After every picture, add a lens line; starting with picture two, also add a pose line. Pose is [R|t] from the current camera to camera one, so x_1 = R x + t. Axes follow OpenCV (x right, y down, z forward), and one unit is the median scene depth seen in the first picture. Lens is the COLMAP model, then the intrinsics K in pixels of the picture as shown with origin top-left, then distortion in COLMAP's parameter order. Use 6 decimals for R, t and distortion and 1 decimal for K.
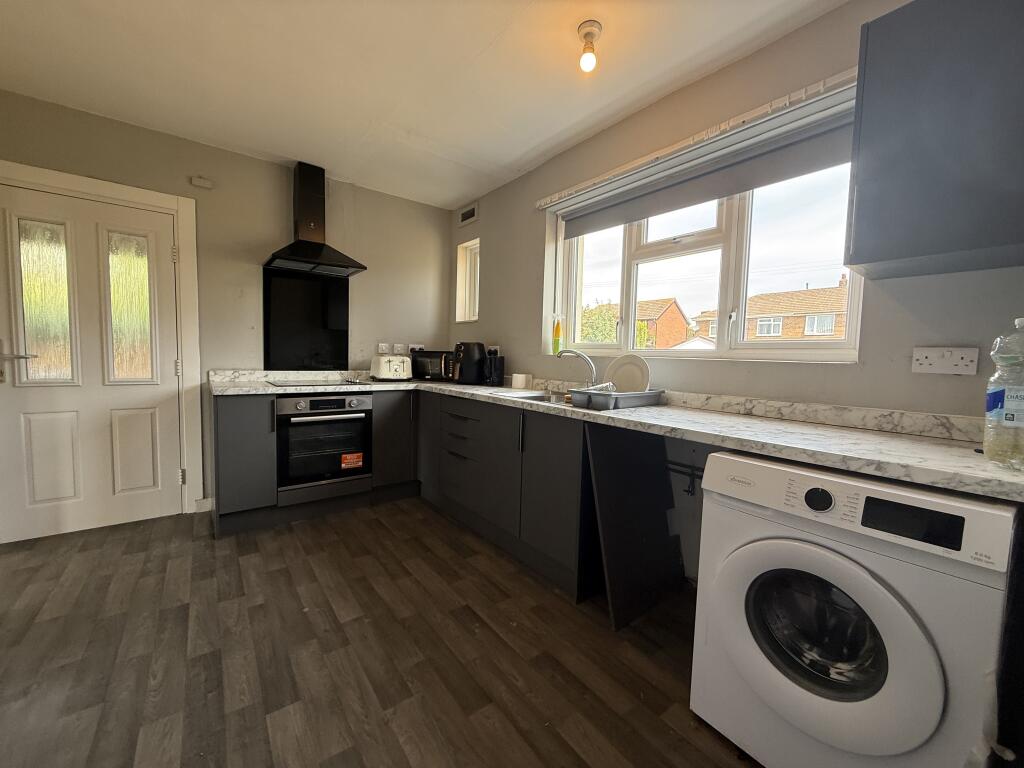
lens RADIAL K [[412.8, 0, 509.4], [0, 412.8, 388.7], [0, 0, 1]] dist [-0.001287, 0.001261]
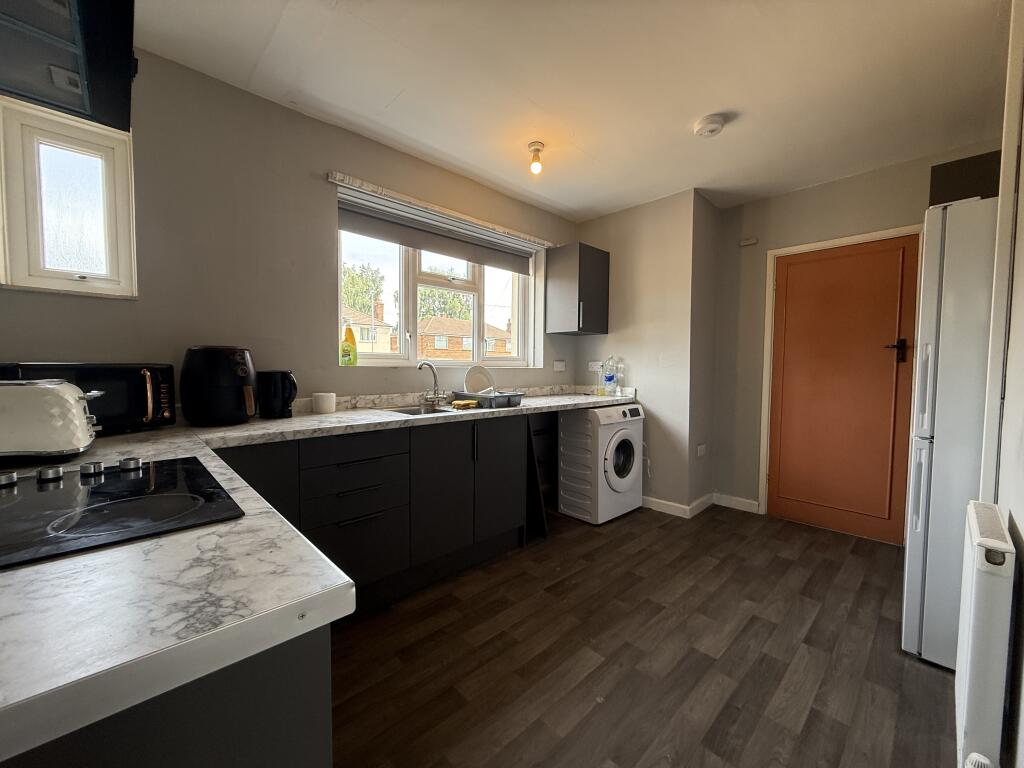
lens RADIAL K [[412.8, 0, 513.1], [0, 412.8, 385.7], [0, 0, 1]] dist [-0.001287, 0.001261]
pose [[-0.125656, -0.079085, 0.988917, -1.192457], [0.065131, 0.994009, 0.087769, -0.145461], [-0.989934, 0.075438, -0.119752, 1.196959]]
